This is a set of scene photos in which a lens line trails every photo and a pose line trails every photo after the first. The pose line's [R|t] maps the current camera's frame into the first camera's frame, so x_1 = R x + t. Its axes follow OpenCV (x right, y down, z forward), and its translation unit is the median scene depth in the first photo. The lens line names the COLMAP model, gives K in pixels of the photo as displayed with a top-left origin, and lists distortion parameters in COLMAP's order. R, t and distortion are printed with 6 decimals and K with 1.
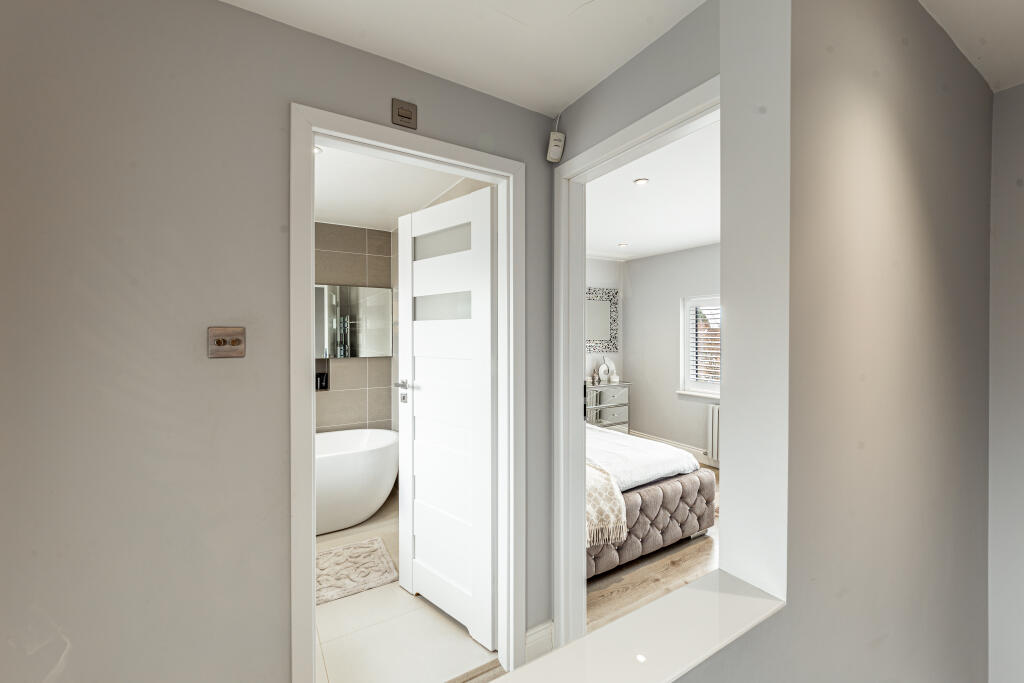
lens RADIAL K [[408.5, 0, 498.1], [0, 408.5, 344.1], [0, 0, 1]] dist [0.001674, 0.000183]
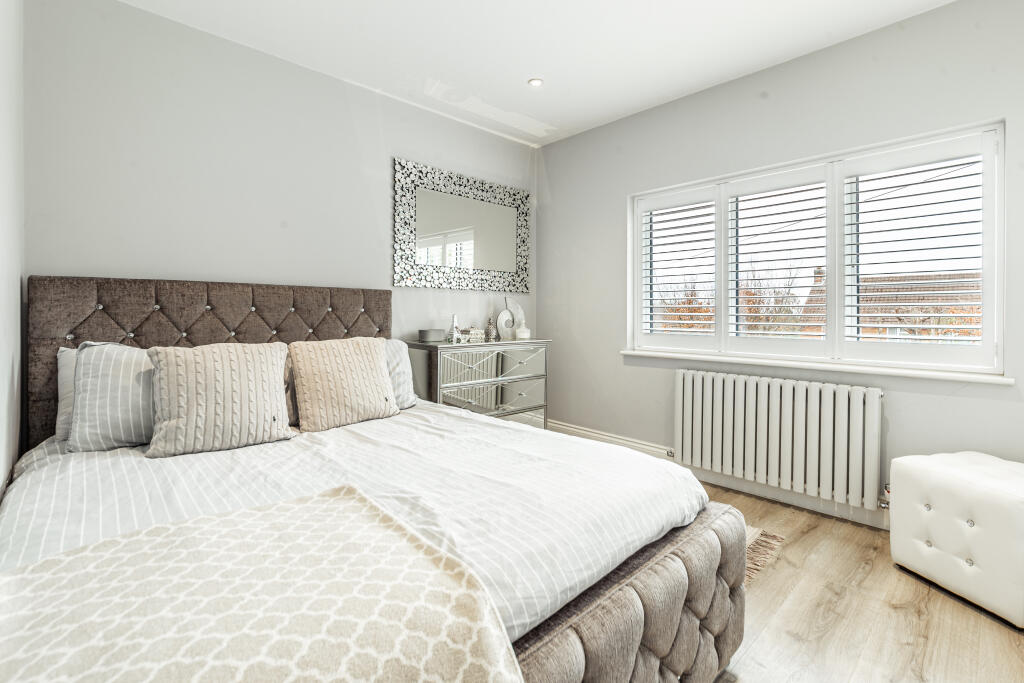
lens RADIAL K [[491.0, 0, 509.5], [0, 491.0, 320.0], [0, 0, 1]] dist [-0.000959, -0.000732]
pose [[0.972654, 0.002014, 0.232249, 0.106859], [-0.001740, 0.999998, -0.001386, 0.069639], [-0.232251, 0.000944, 0.972655, 0.330644]]
